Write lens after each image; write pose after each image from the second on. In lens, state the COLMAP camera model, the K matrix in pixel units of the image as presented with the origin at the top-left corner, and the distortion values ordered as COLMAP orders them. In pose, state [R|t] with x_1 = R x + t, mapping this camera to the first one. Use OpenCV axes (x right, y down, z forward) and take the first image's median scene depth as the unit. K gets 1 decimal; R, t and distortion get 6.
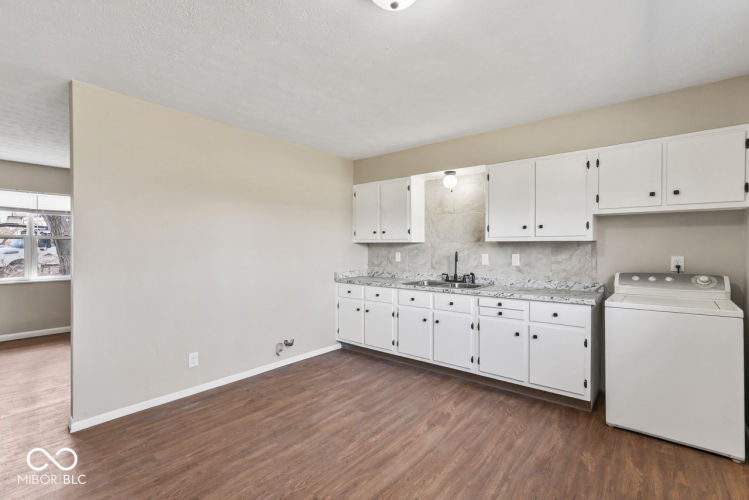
lens RADIAL K [[339.7, 0, 370.2], [0, 339.7, 250.3], [0, 0, 1]] dist [-0.004766, 0.001015]
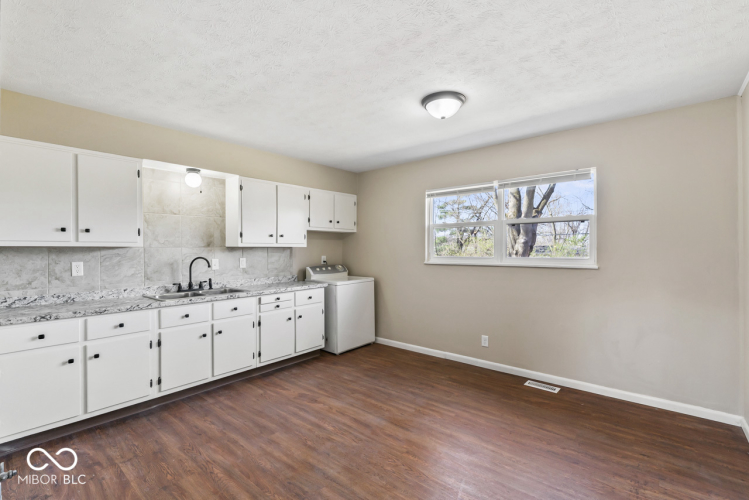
lens RADIAL K [[339.7, 0, 369.4], [0, 339.7, 251.2], [0, 0, 1]] dist [-0.004766, 0.001015]
pose [[0.025335, -0.003599, 0.999673, -0.780488], [0.019487, 0.999805, 0.003106, -0.007723], [-0.999489, 0.019402, 0.025400, 0.605164]]
